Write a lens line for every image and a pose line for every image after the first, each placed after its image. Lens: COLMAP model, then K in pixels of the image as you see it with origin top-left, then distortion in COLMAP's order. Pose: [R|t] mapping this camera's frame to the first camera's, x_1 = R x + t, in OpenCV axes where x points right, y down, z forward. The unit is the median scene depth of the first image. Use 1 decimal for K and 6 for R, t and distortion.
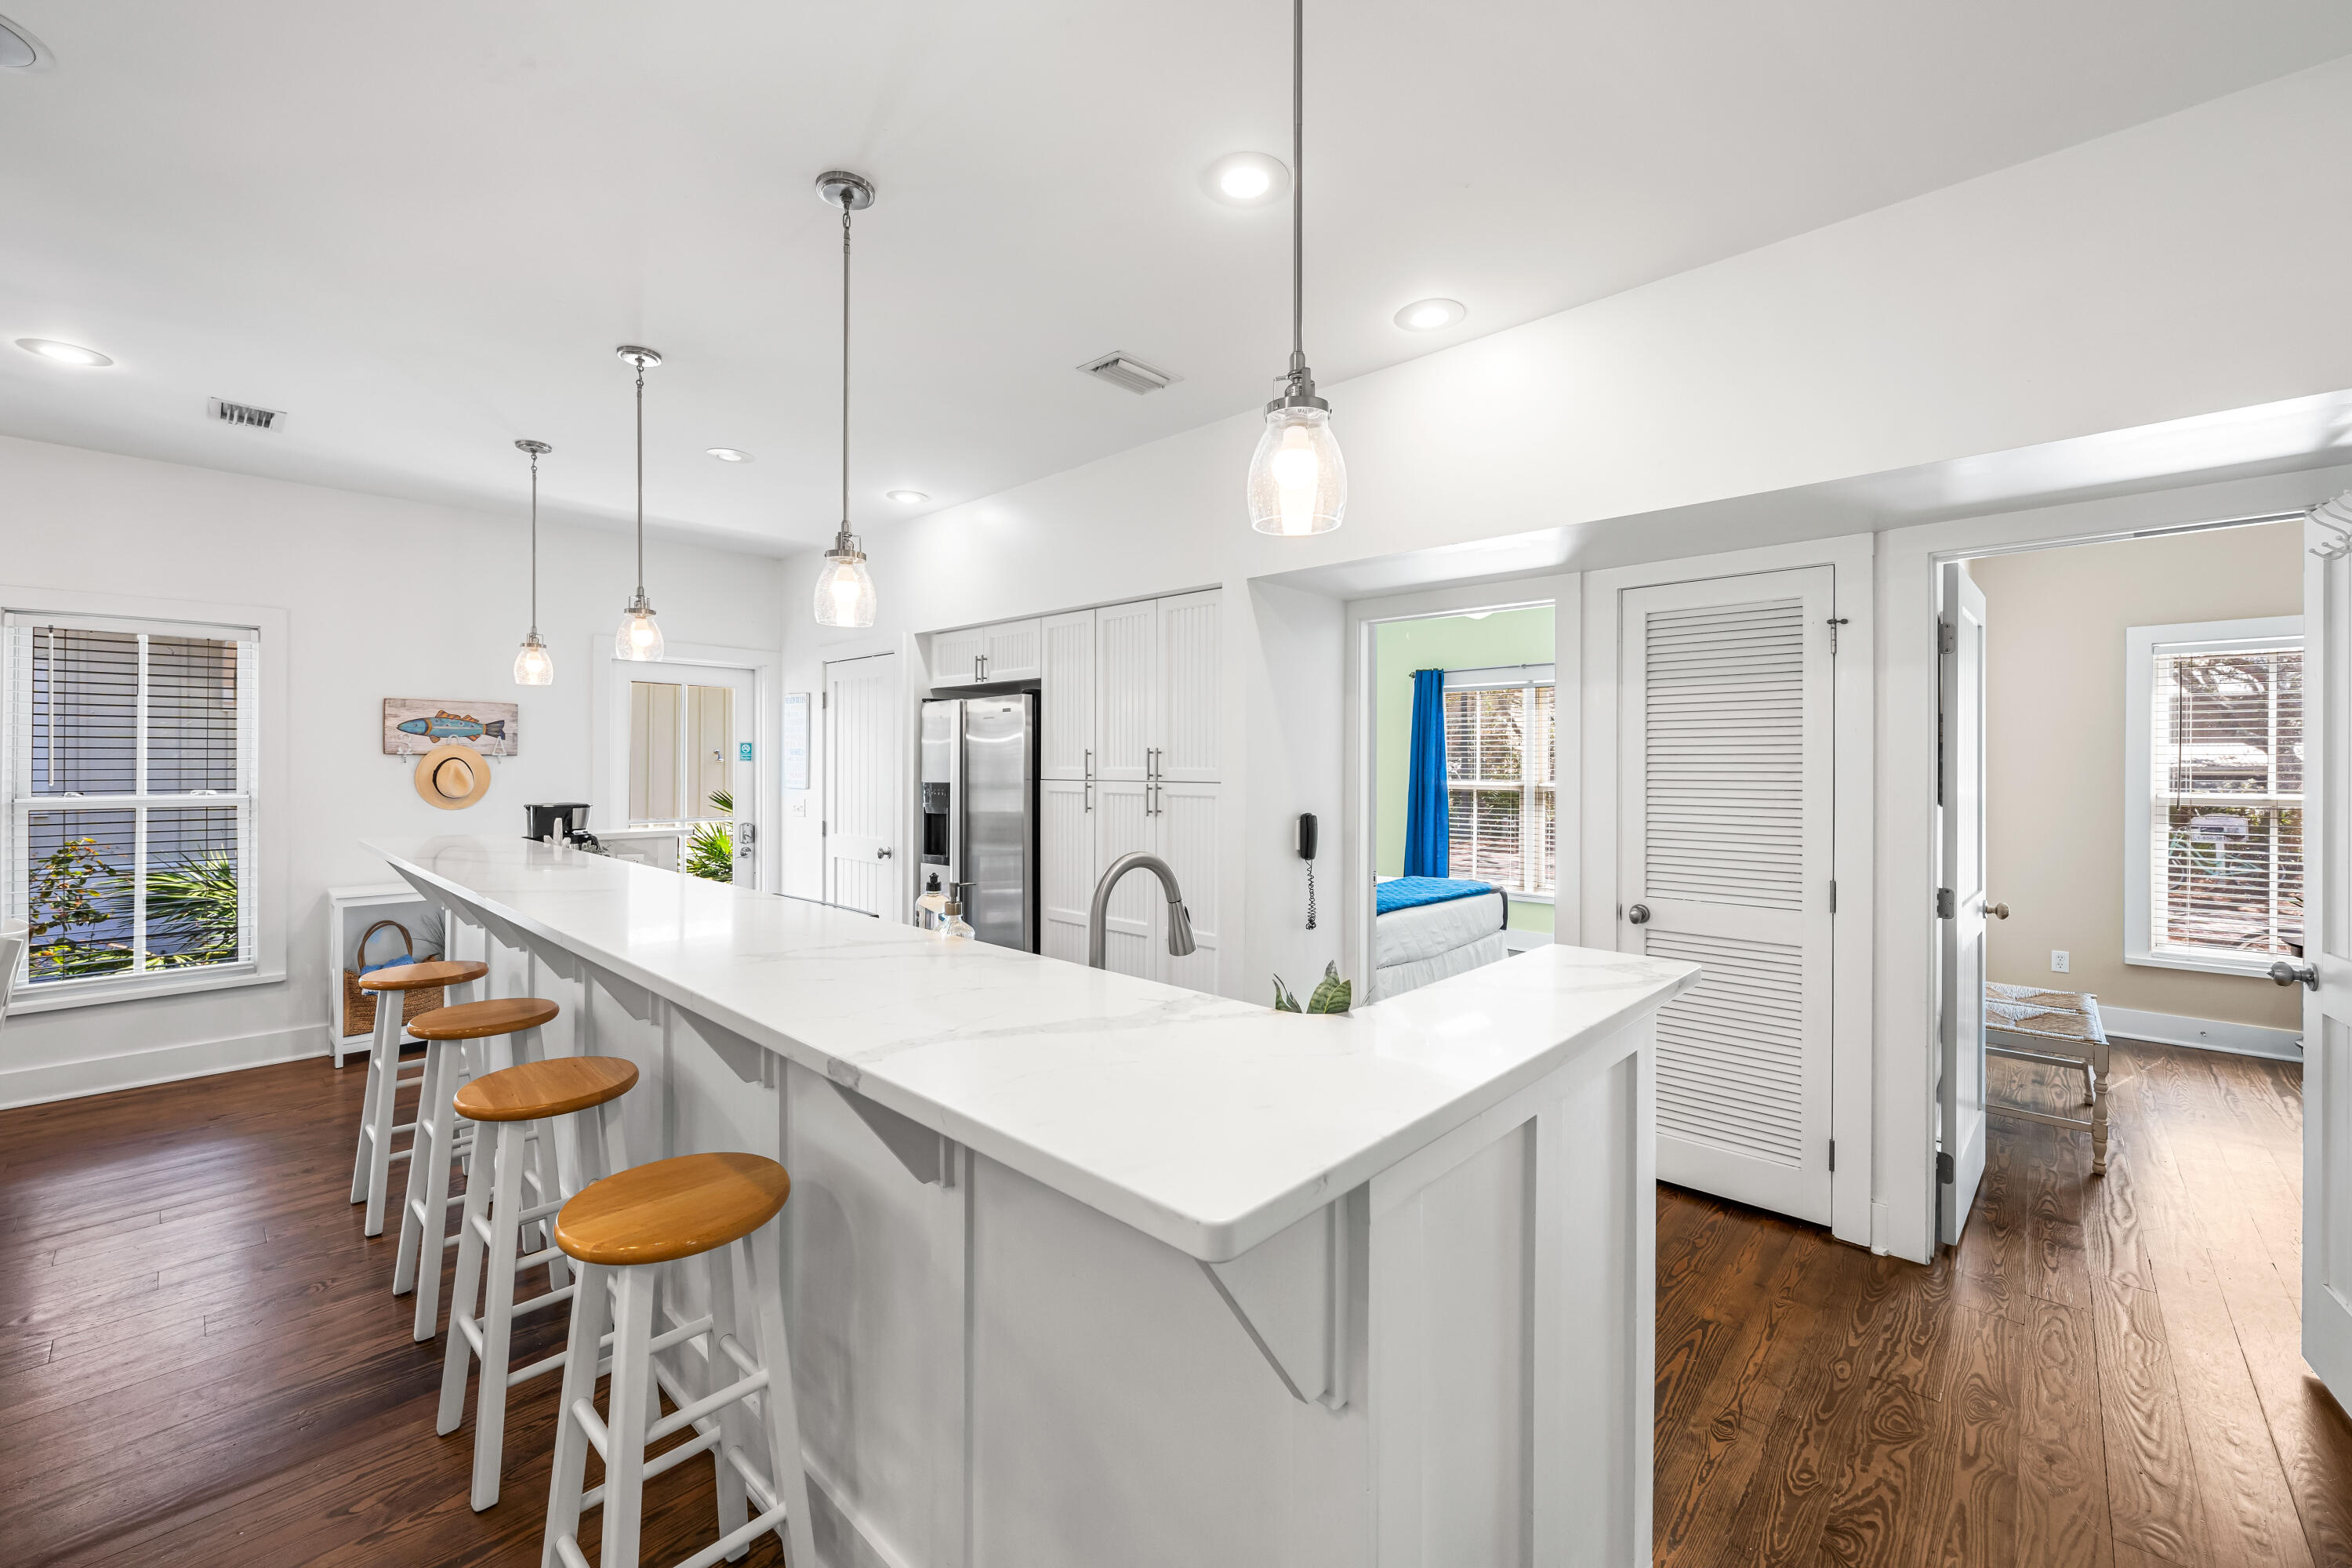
lens RADIAL K [[936.9, 0, 1176.7], [0, 936.9, 766.7], [0, 0, 1]] dist [-0.001038, 0.000154]
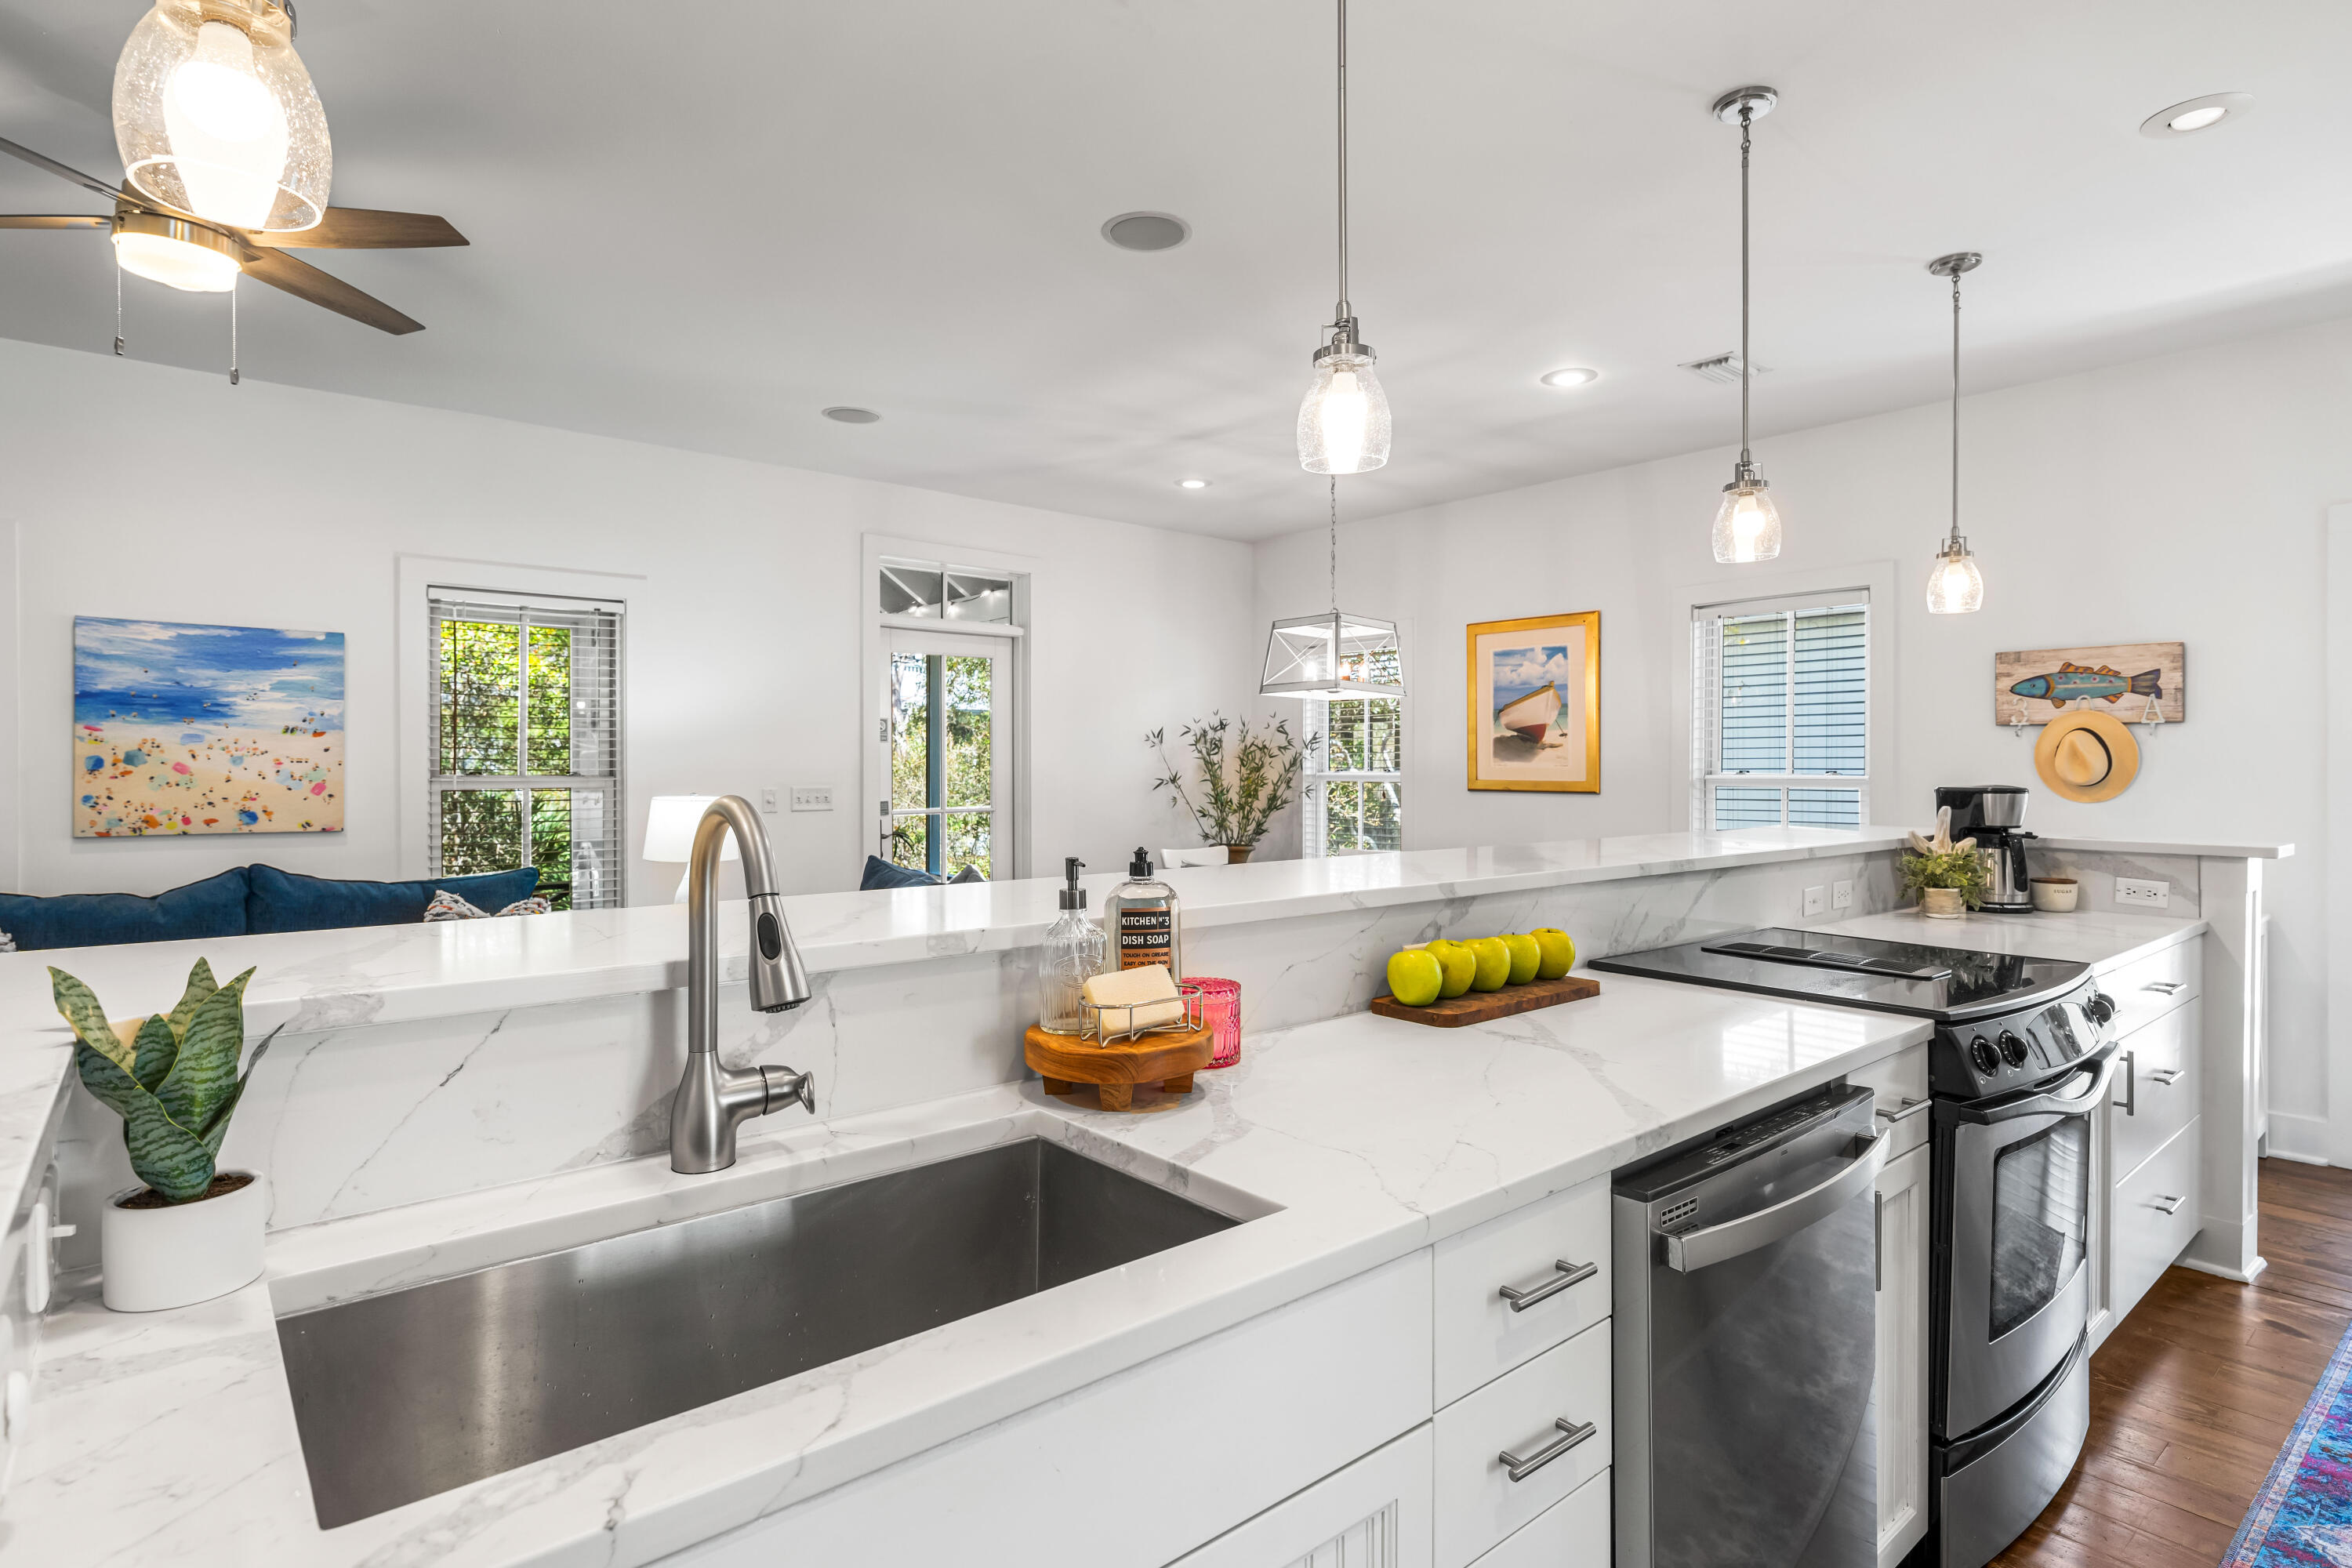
lens RADIAL K [[1205.6, 0, 1178.3], [0, 1205.6, 771.0], [0, 0, 1]] dist [0.003257, 0.000787]
pose [[-0.117333, 0.001172, -0.993092, 0.230758], [-0.004373, 0.999989, 0.001697, 0.026728], [0.993083, 0.004542, -0.117327, 0.480621]]
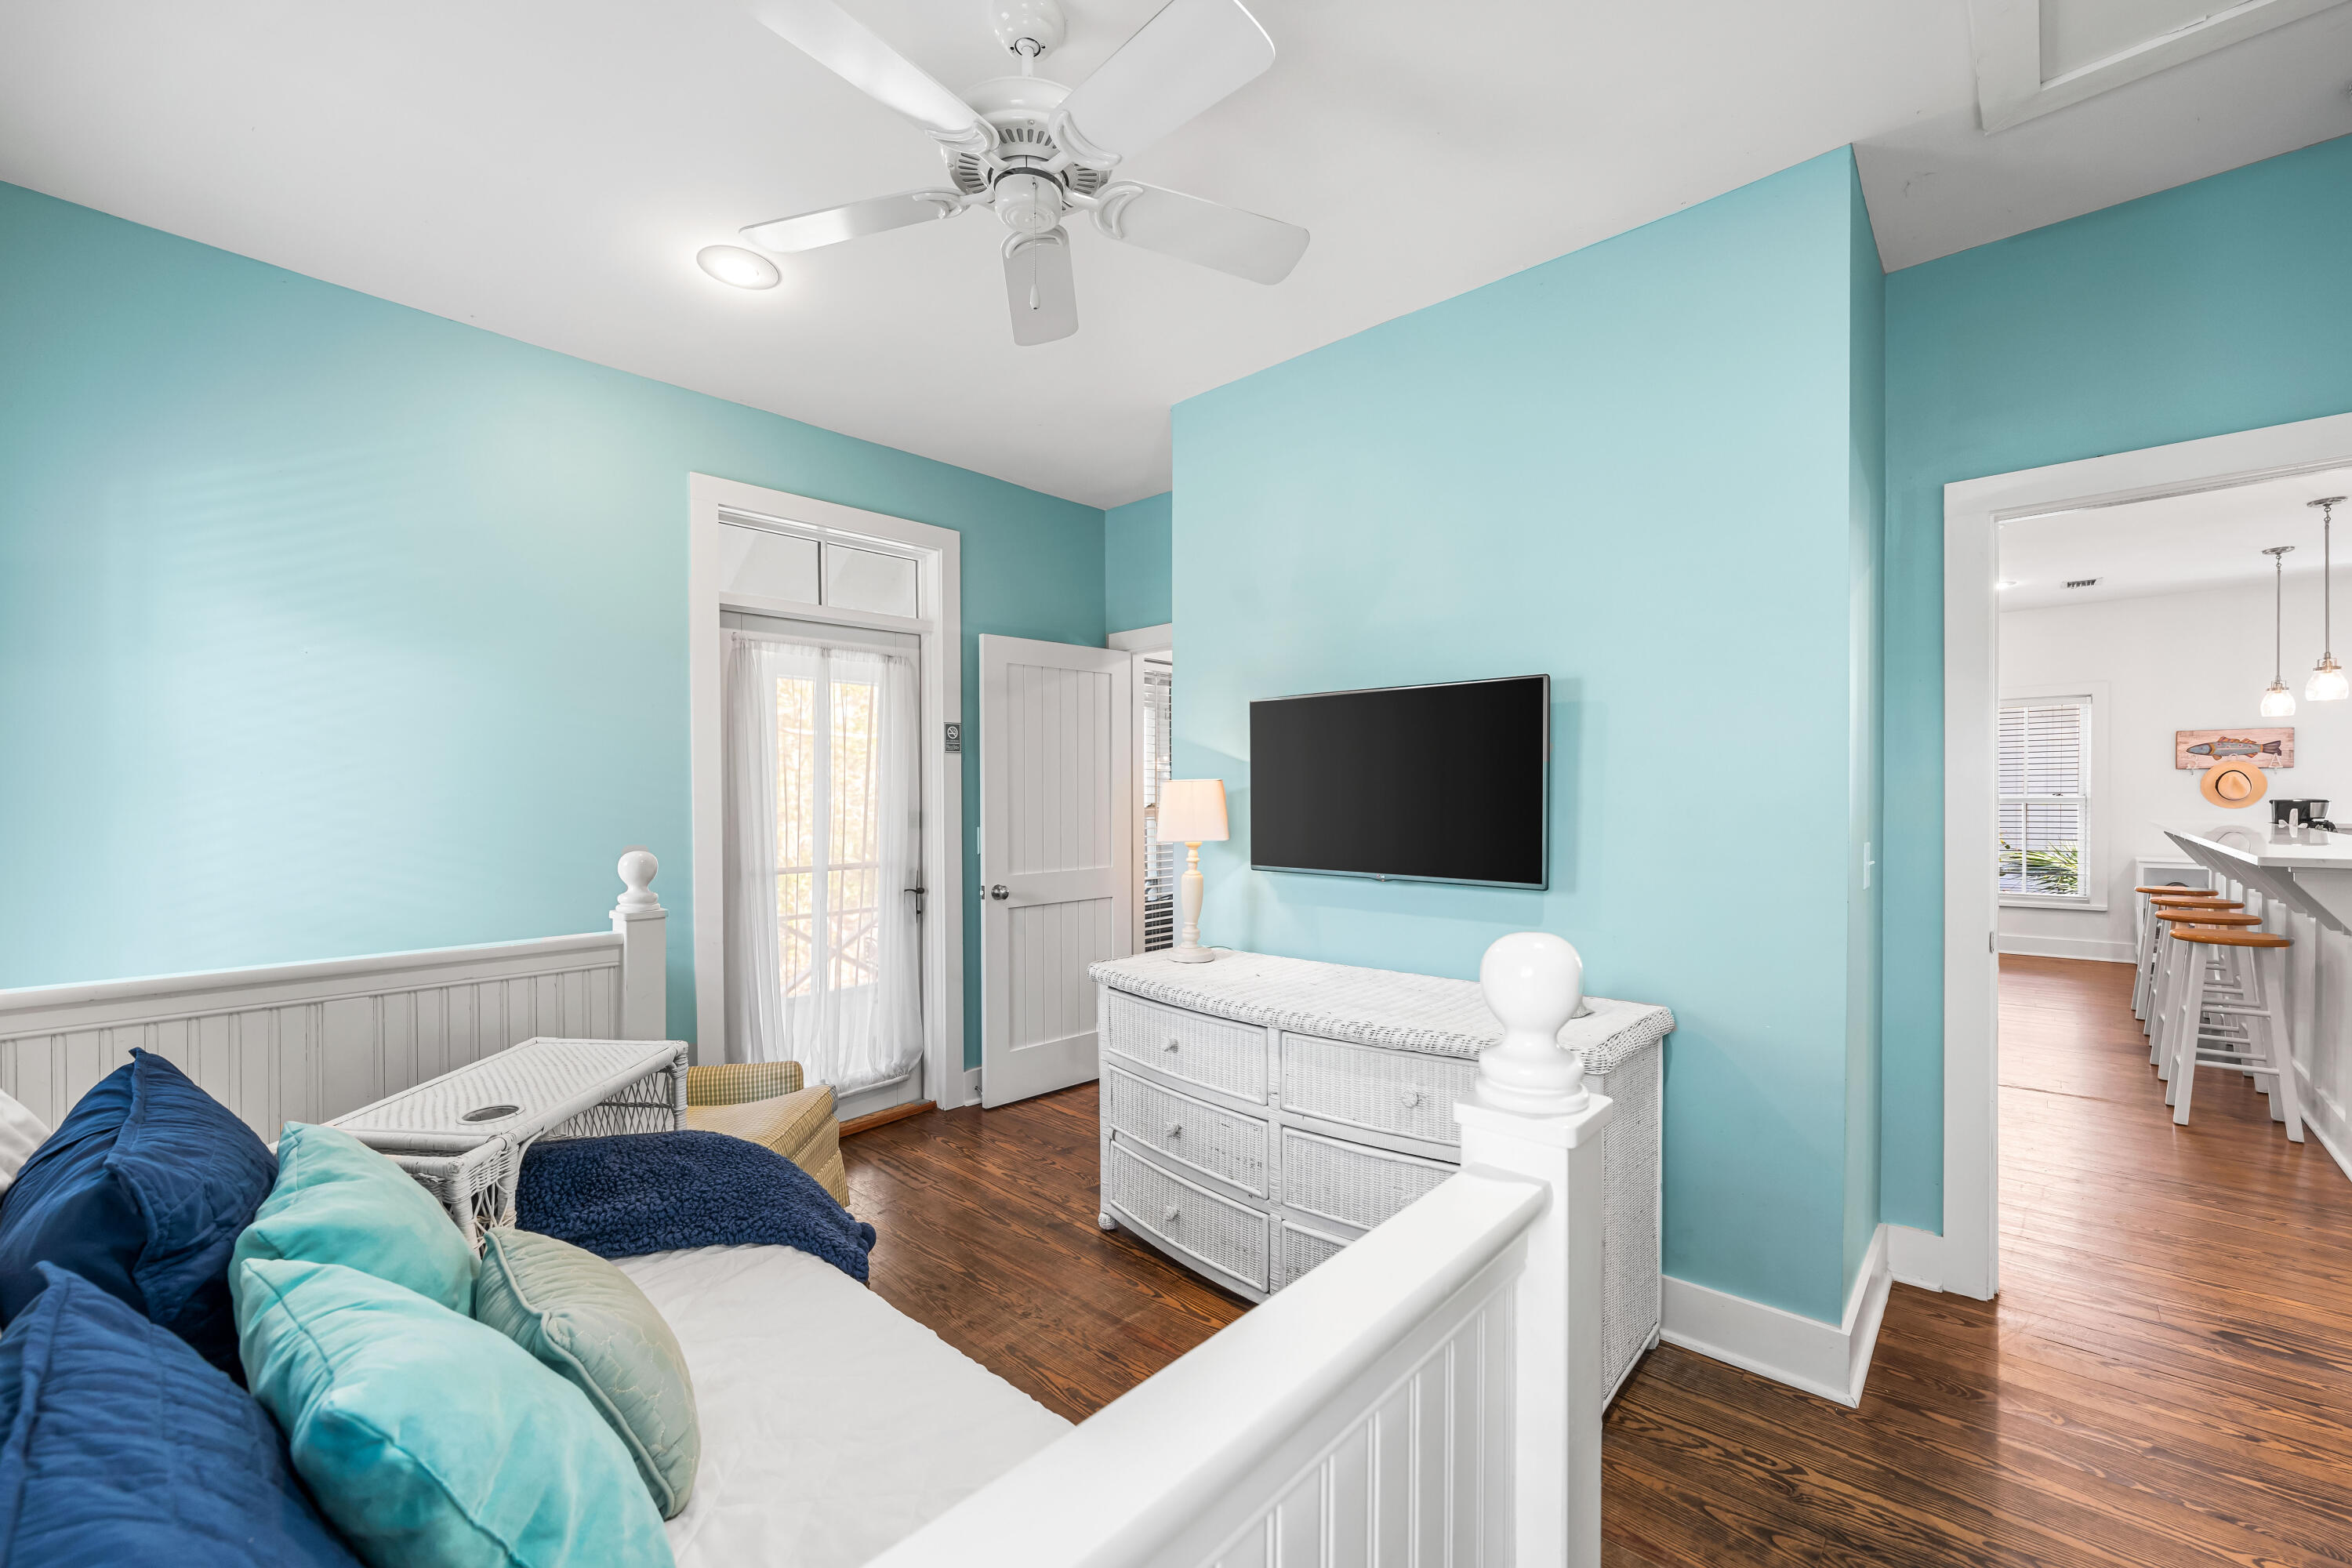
lens RADIAL K [[942.7, 0, 1171.6], [0, 942.7, 807.1], [0, 0, 1]] dist [0.000704, -0.000029]
pose [[0.005485, 0.007939, -0.999953, 0.665822], [0.005984, 0.999950, 0.007972, 0.026334], [0.999967, -0.006028, 0.005437, -0.622407]]
